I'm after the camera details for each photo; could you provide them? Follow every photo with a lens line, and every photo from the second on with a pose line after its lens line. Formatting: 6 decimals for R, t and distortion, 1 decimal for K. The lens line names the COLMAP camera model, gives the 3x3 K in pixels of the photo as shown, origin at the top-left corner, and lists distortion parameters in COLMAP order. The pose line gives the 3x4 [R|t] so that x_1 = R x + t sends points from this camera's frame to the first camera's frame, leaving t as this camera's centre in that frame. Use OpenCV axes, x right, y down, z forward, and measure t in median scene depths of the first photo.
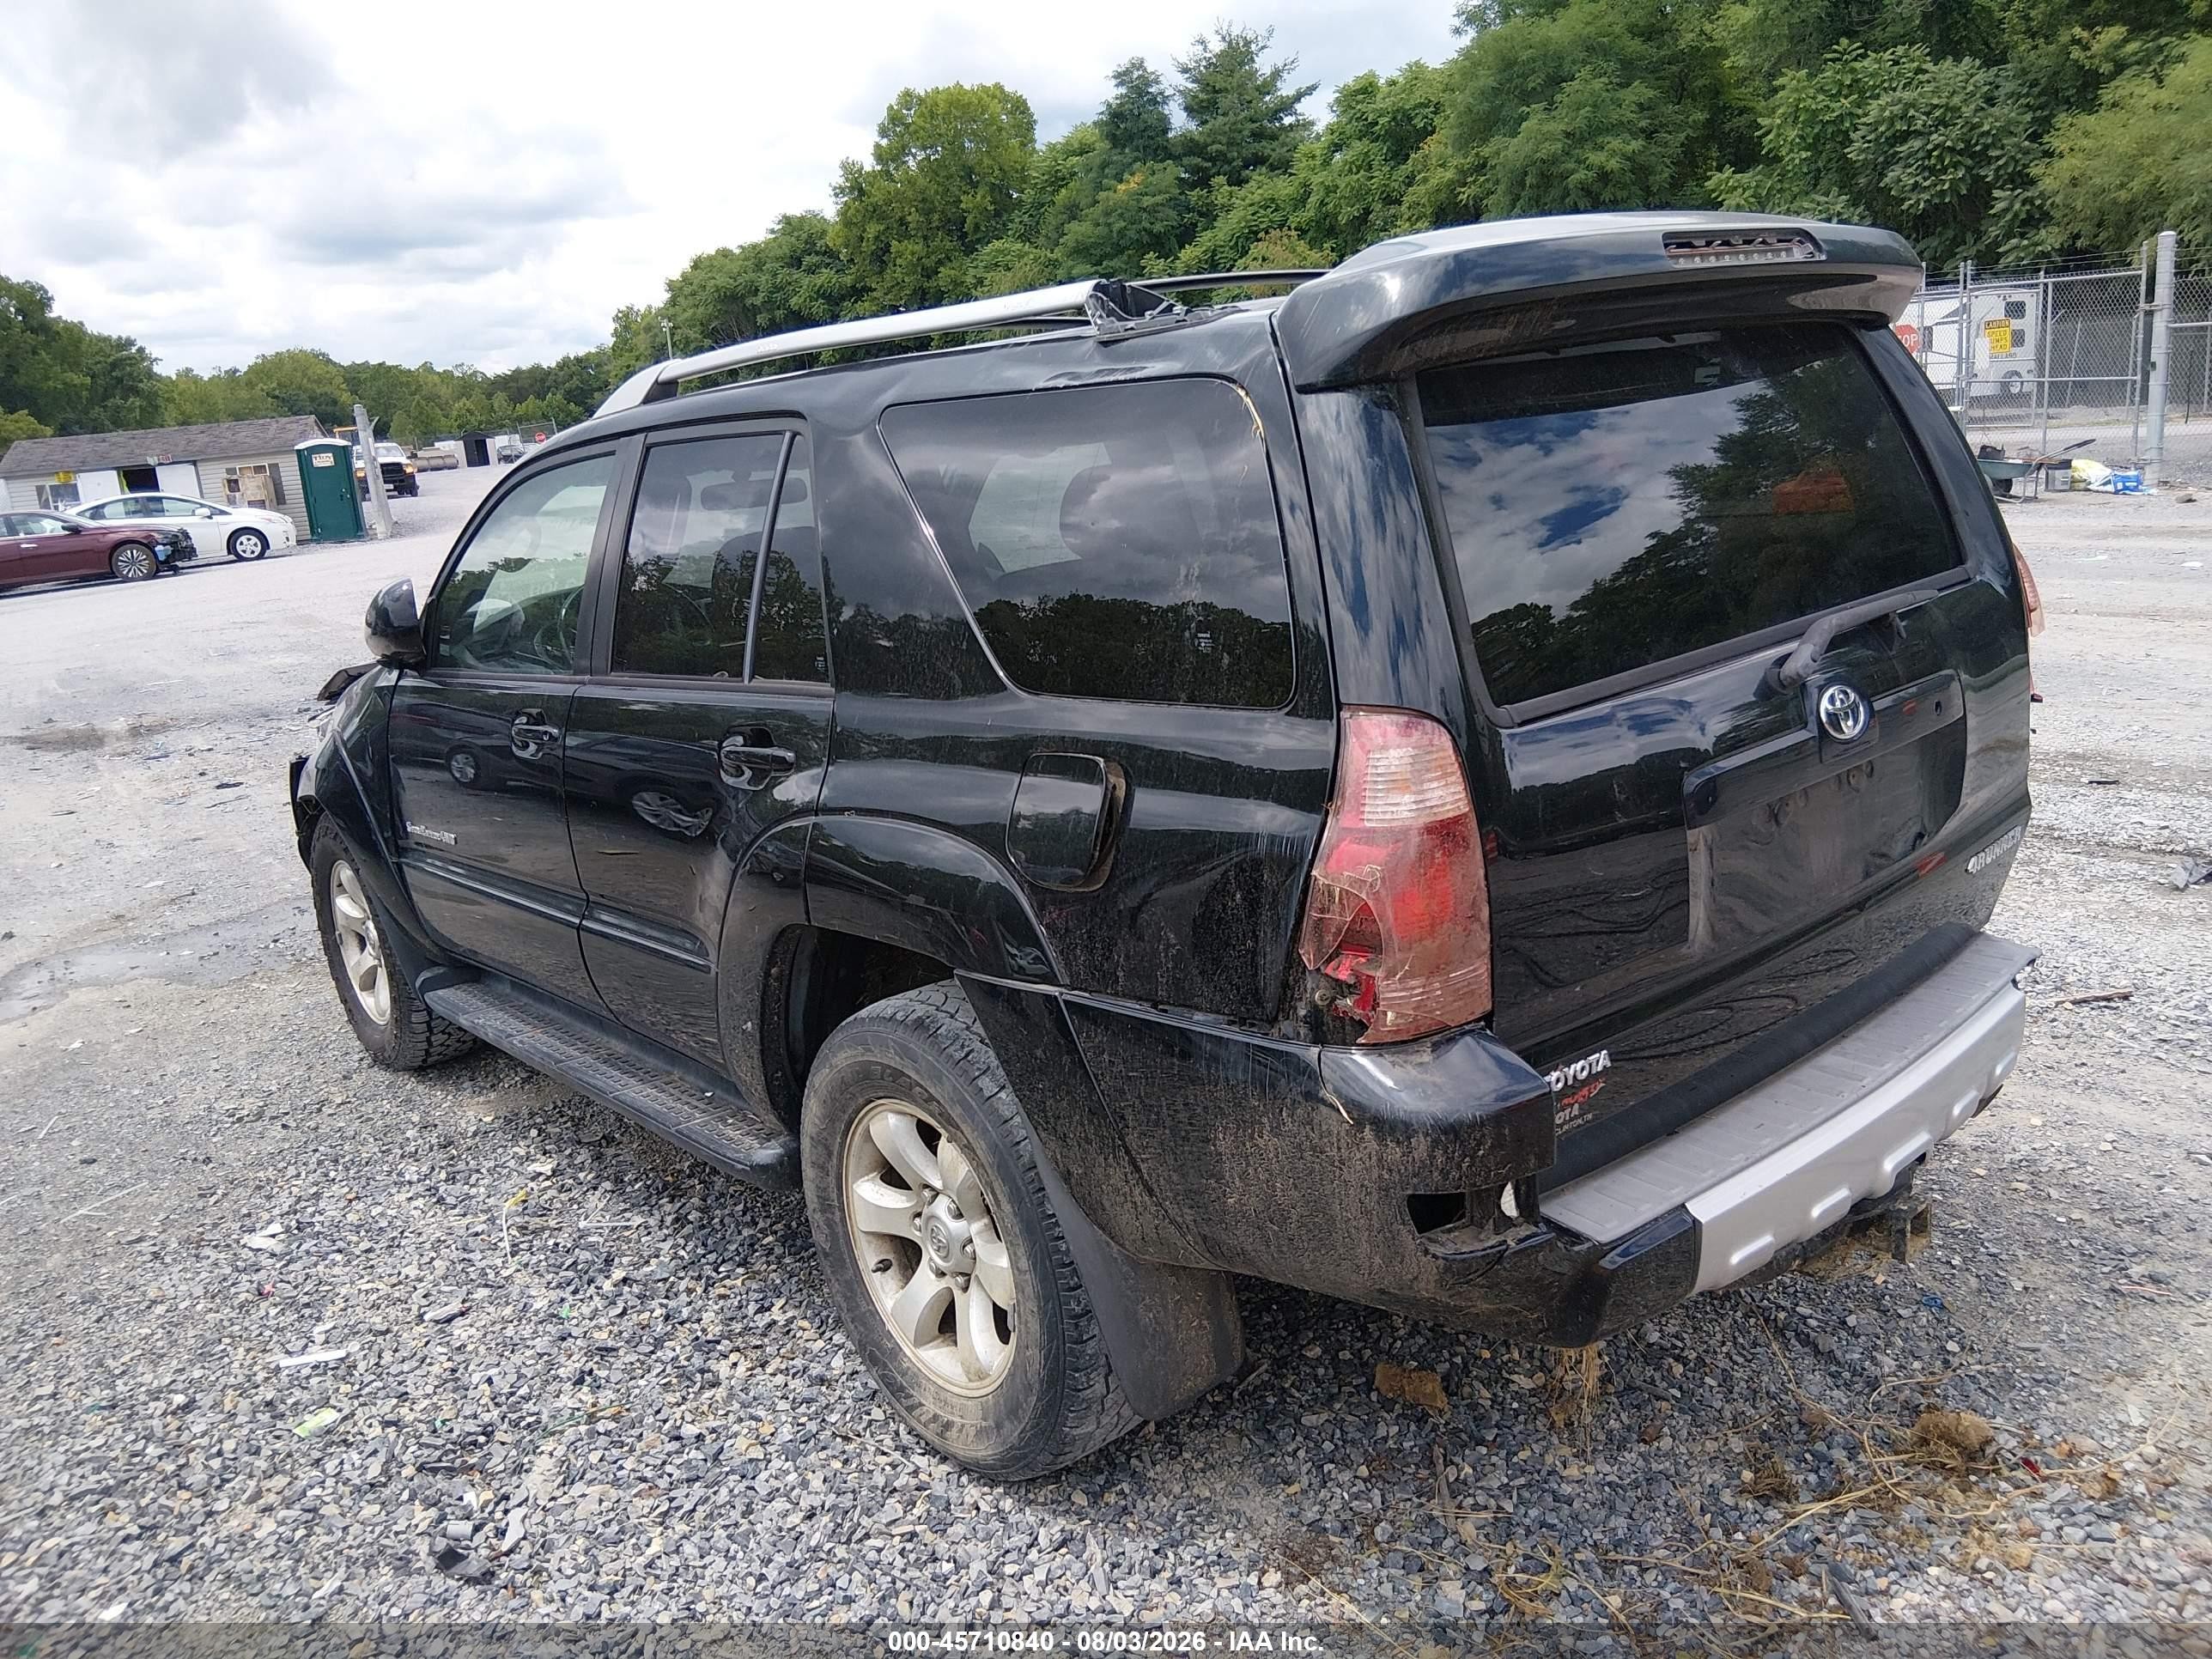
lens RADIAL K [[1732.1, 0, 1179.8], [0, 1732.1, 854.5], [0, 0, 1]] dist [0.064316, -0.143565]
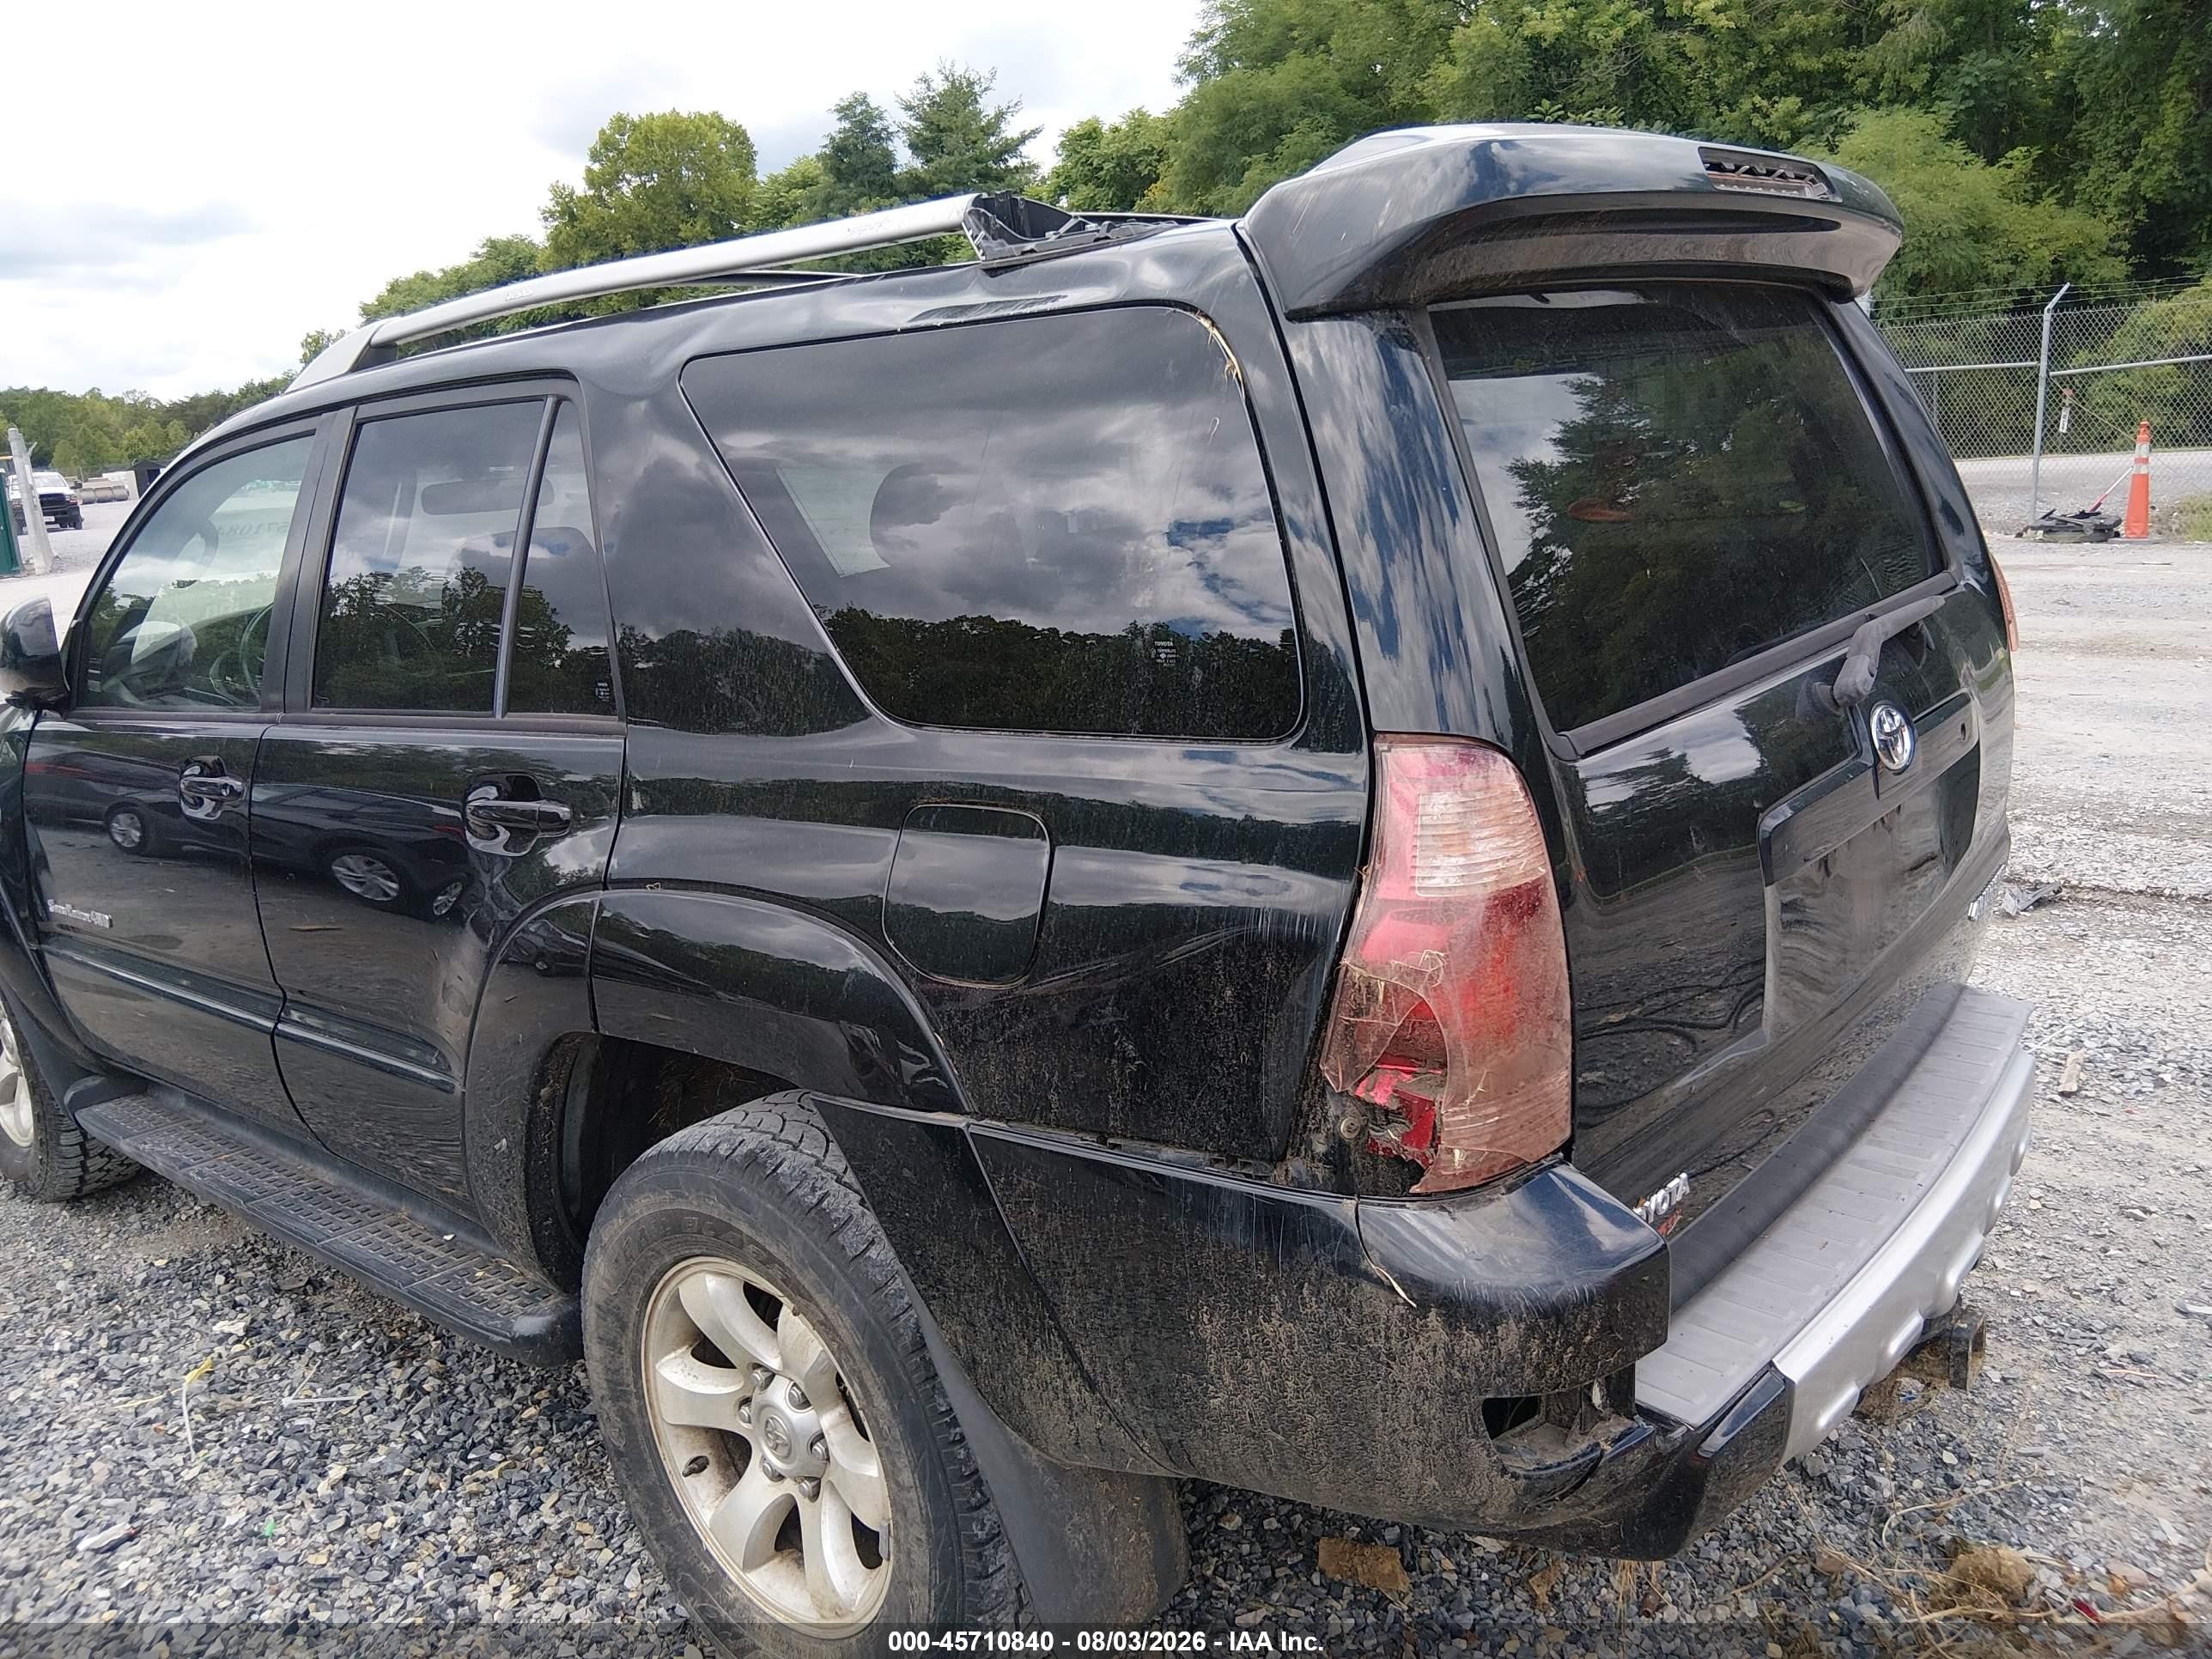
lens RADIAL K [[1732.1, 0, 1179.8], [0, 1732.1, 854.5], [0, 0, 1]] dist [0.064316, -0.143565]
pose [[0.988576, -0.022482, 0.149038, -0.059063], [0.025804, 0.999459, -0.020397, -0.012766], [-0.148499, 0.024010, 0.988621, 0.168173]]
